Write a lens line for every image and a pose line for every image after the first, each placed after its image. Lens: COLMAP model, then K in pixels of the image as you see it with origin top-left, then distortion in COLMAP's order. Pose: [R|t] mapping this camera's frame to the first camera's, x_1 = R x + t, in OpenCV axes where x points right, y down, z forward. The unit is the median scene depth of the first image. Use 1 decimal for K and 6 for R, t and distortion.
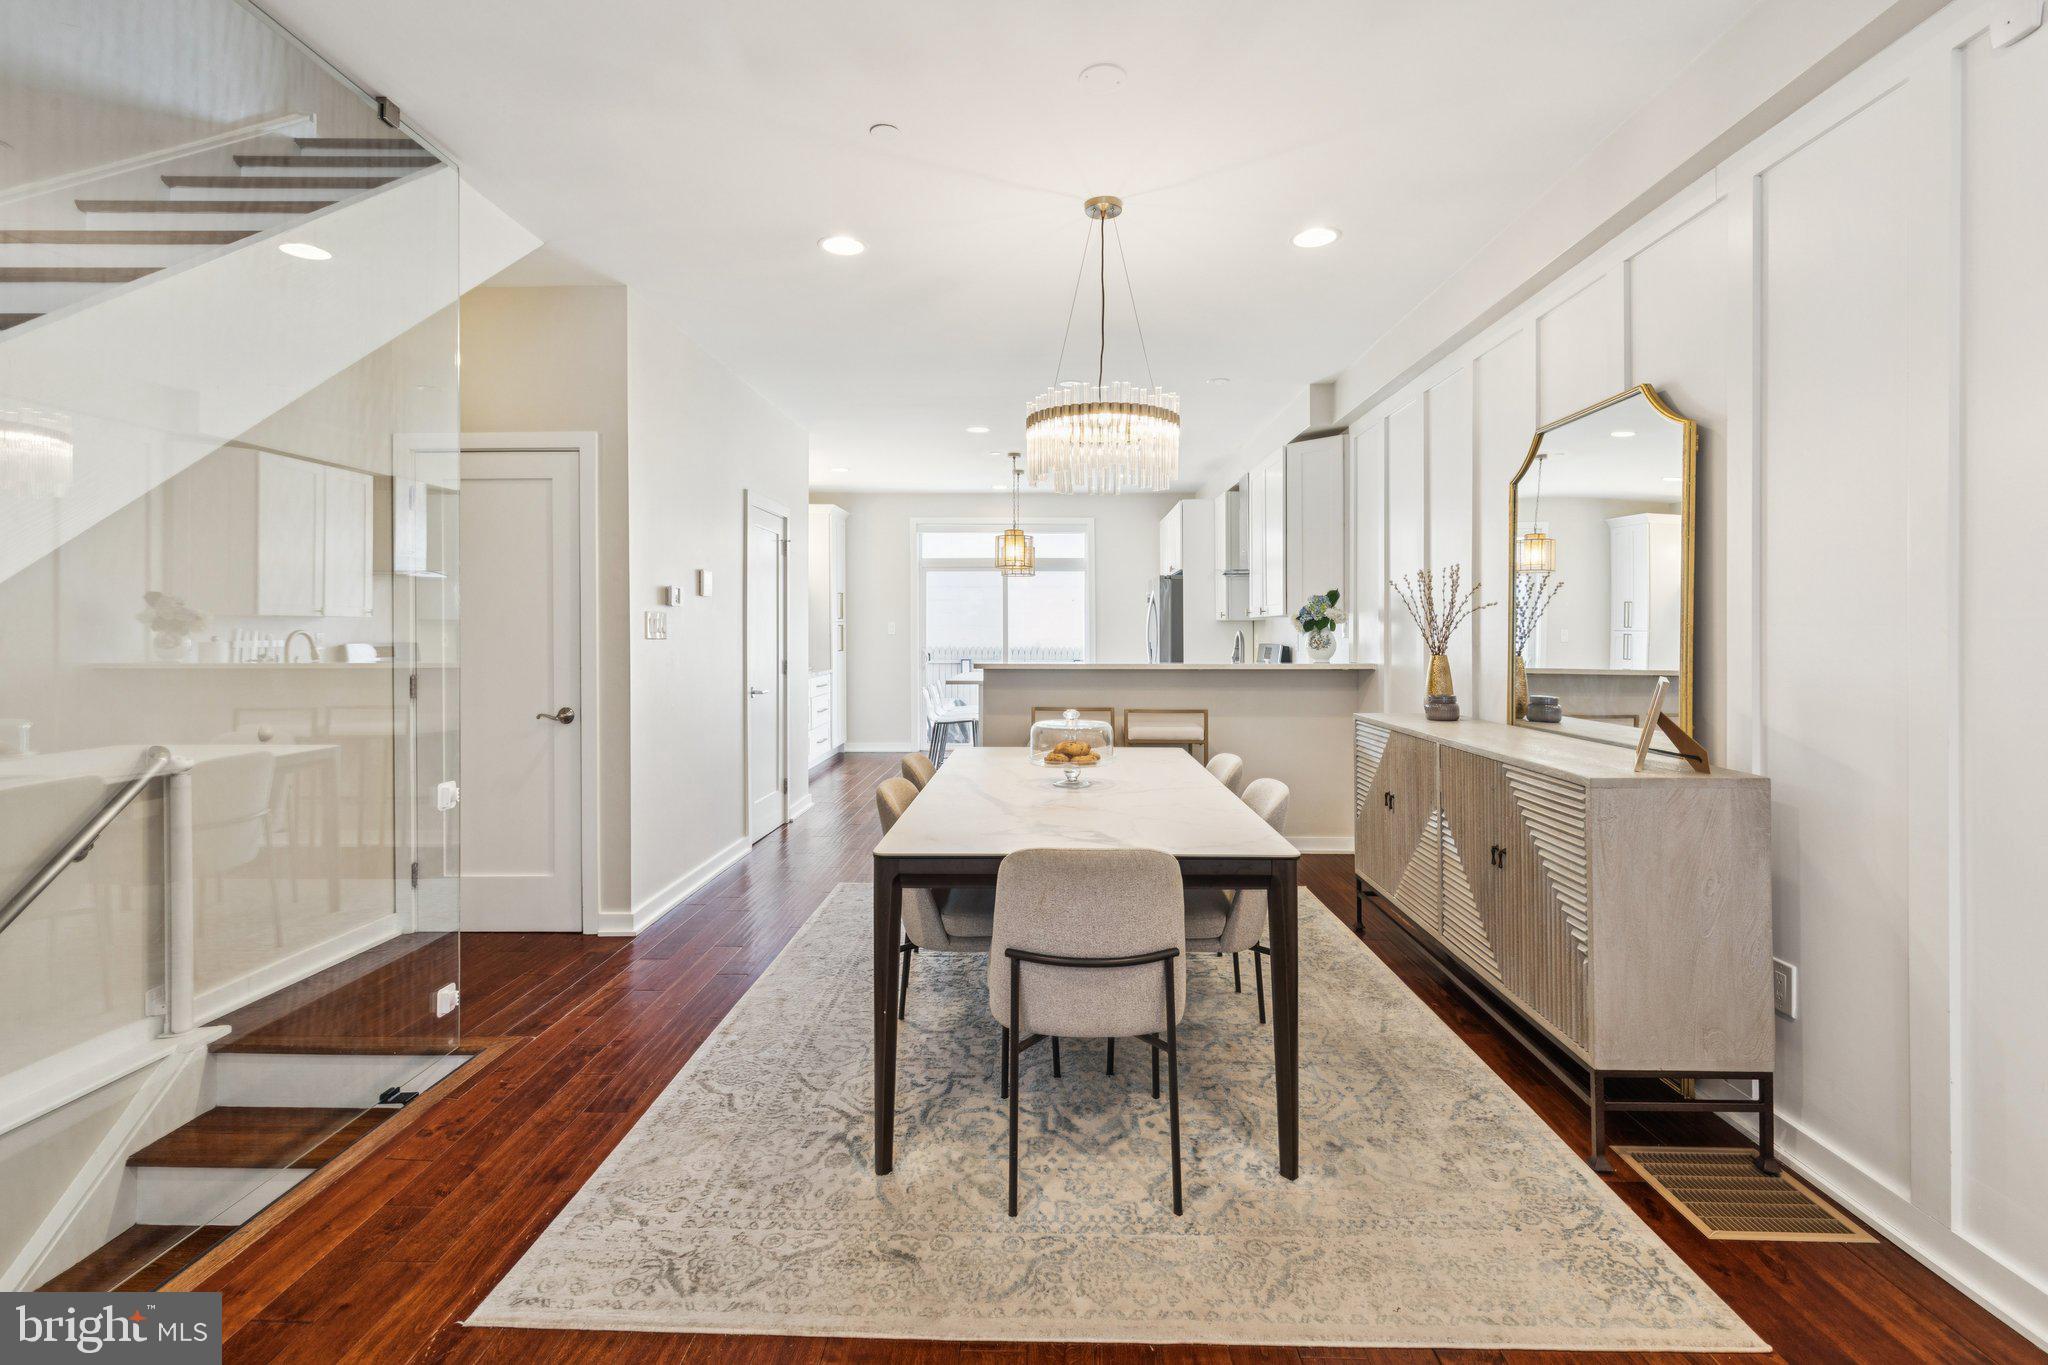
lens RADIAL K [[930.7, 0, 1020.3], [0, 930.7, 633.1], [0, 0, 1]] dist [0.007626, -0.001221]
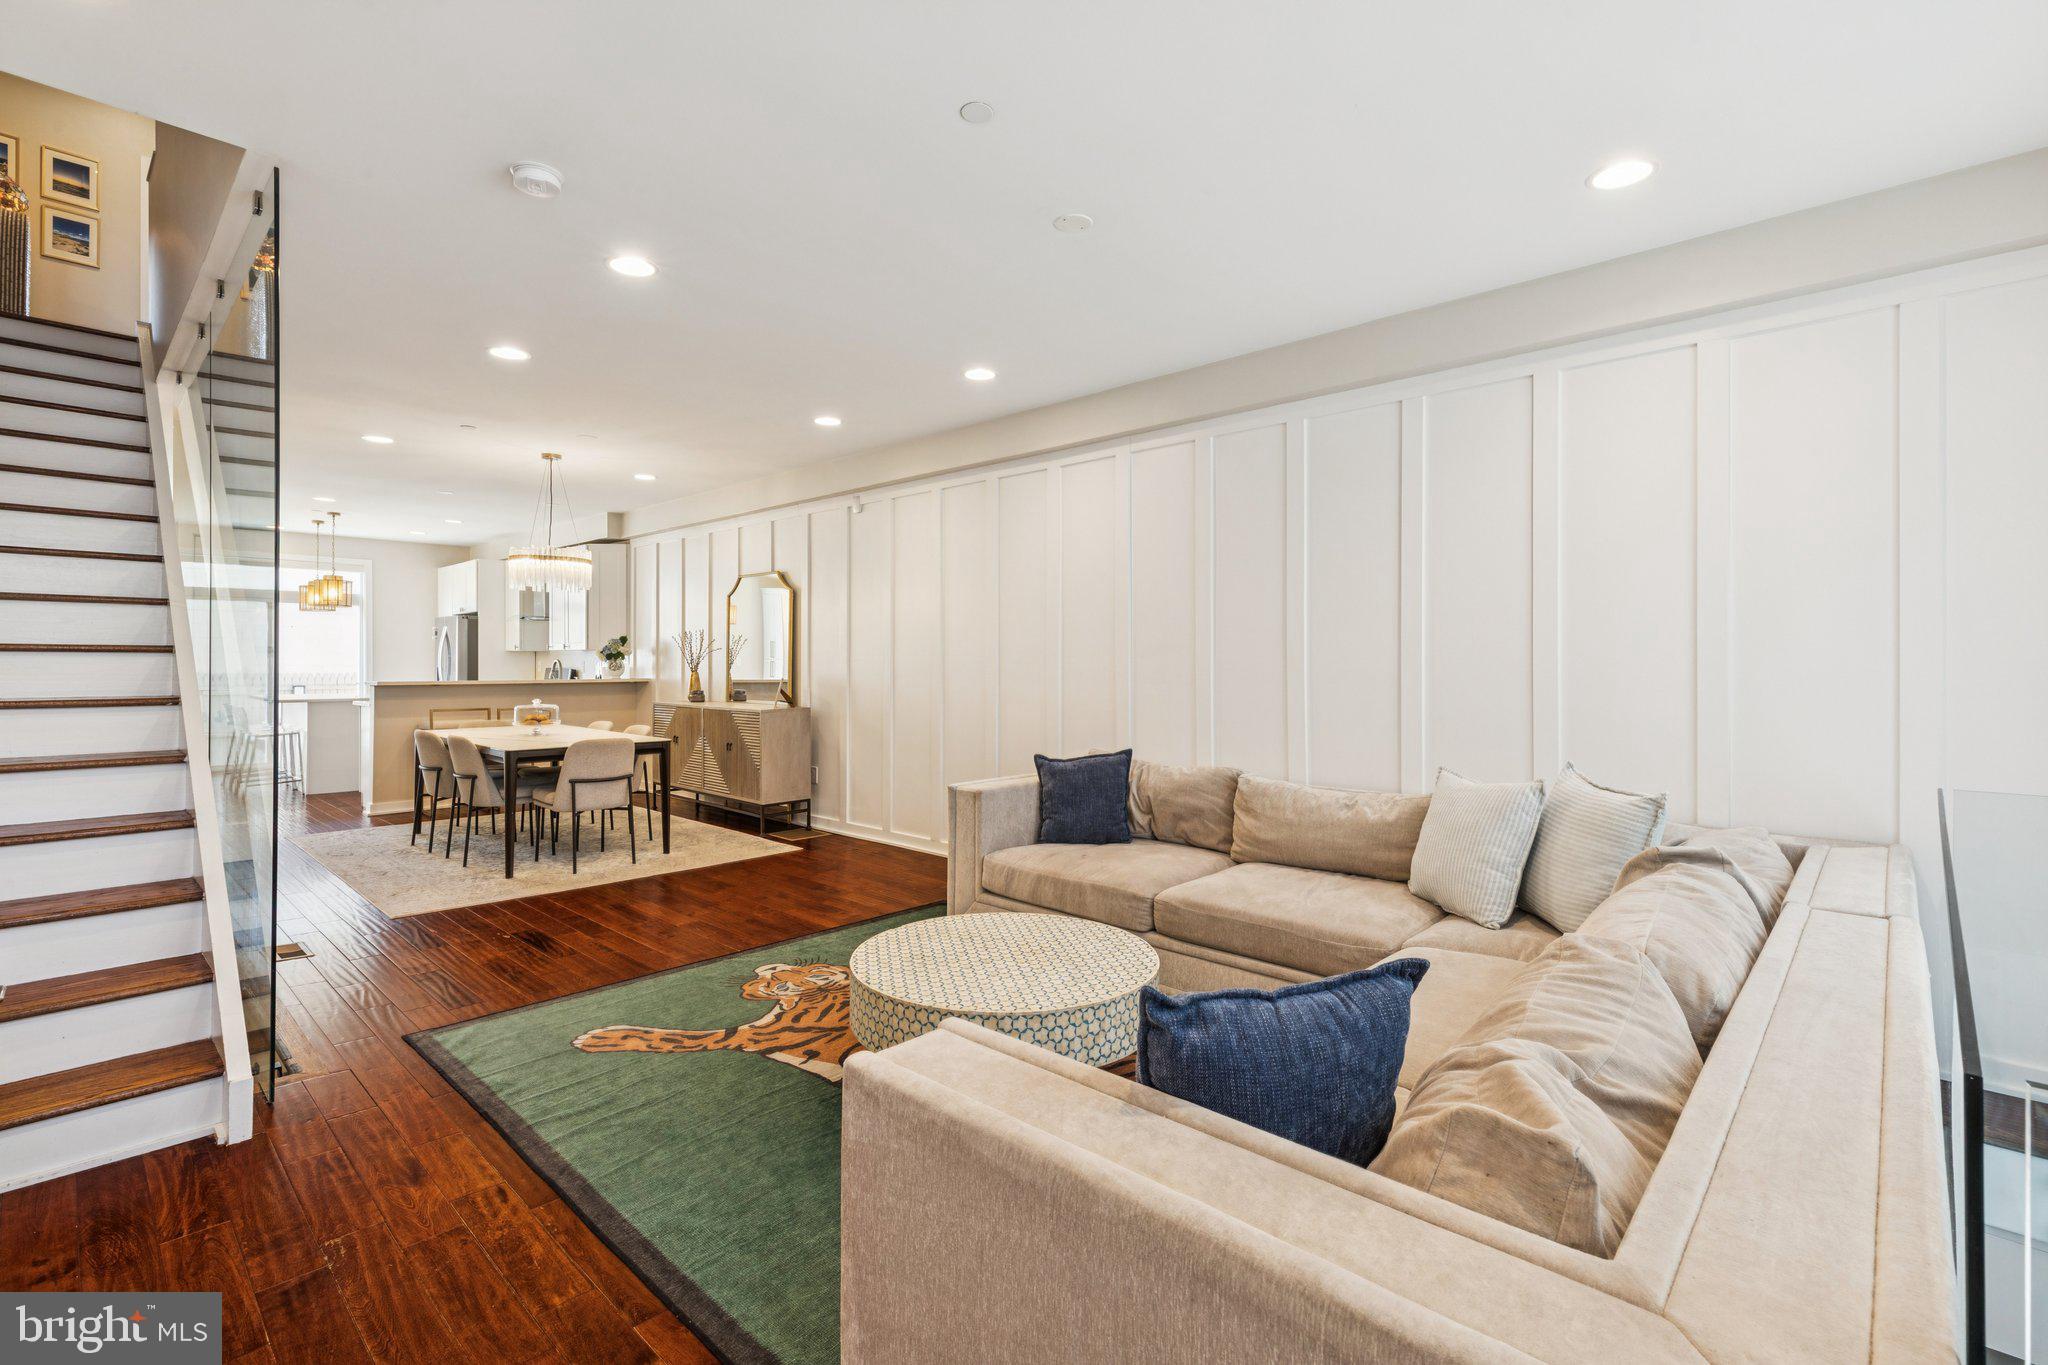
lens RADIAL K [[930.7, 0, 1025.2], [0, 930.7, 664.4], [0, 0, 1]] dist [0.007626, -0.001221]
pose [[0.664050, 0.001731, 0.747686, -0.763329], [-0.005947, 0.999978, 0.002967, -0.005144], [-0.747665, -0.006417, 0.664046, -1.163039]]
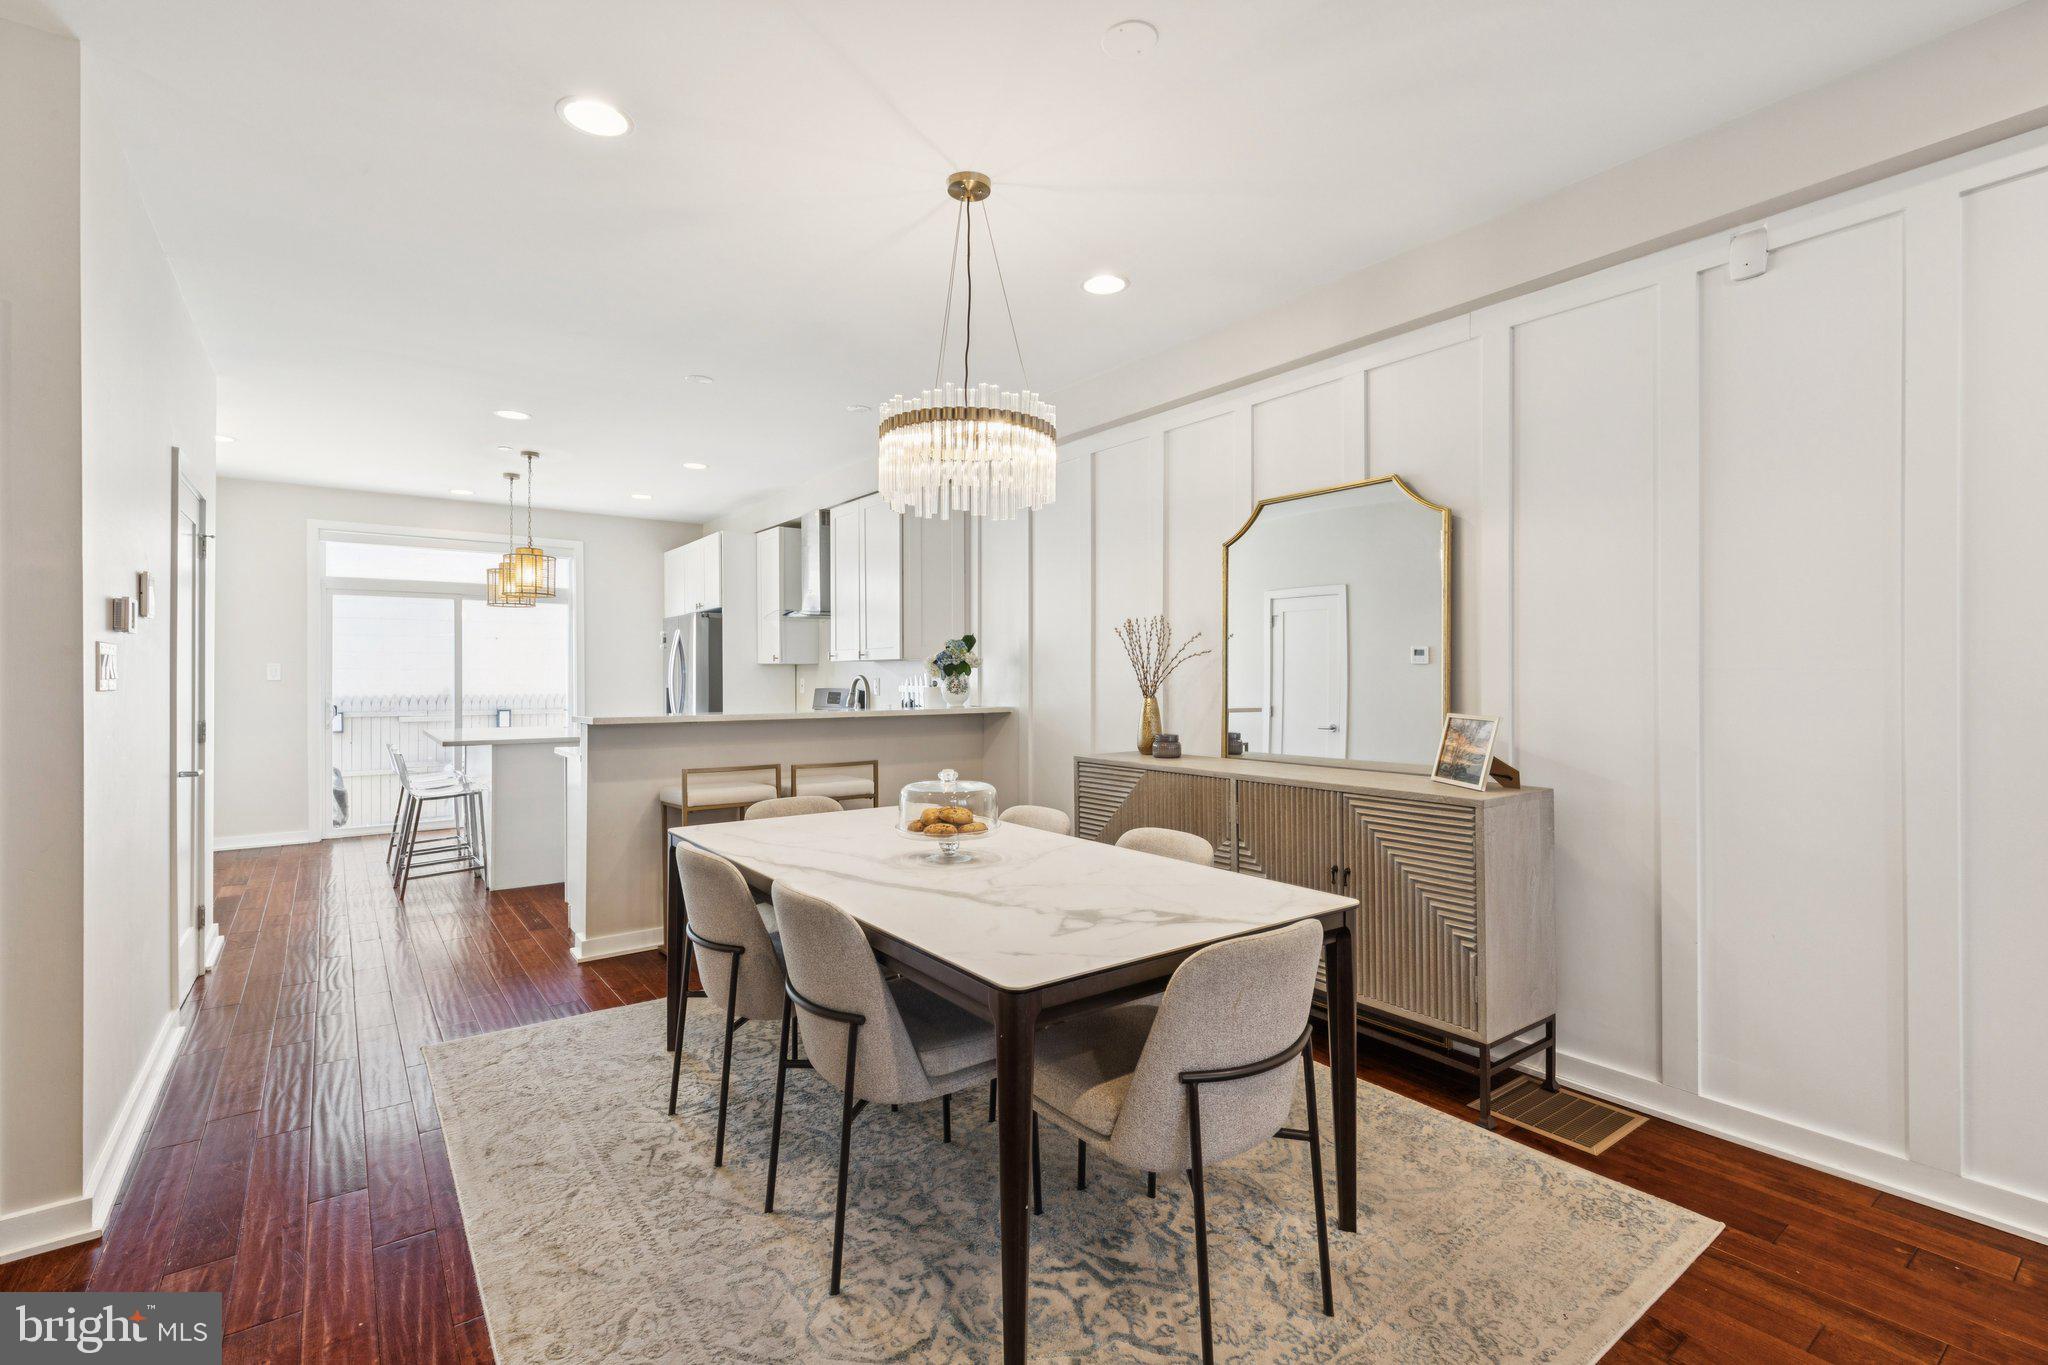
lens RADIAL K [[930.7, 0, 1004.5], [0, 930.7, 670.3], [0, 0, 1]] dist [0.007626, -0.001221]
pose [[0.789595, 0.002385, 0.613623, -0.417830], [0.002072, 0.999976, -0.006553, -0.002170], [-0.613624, 0.006445, 0.789572, 0.303571]]
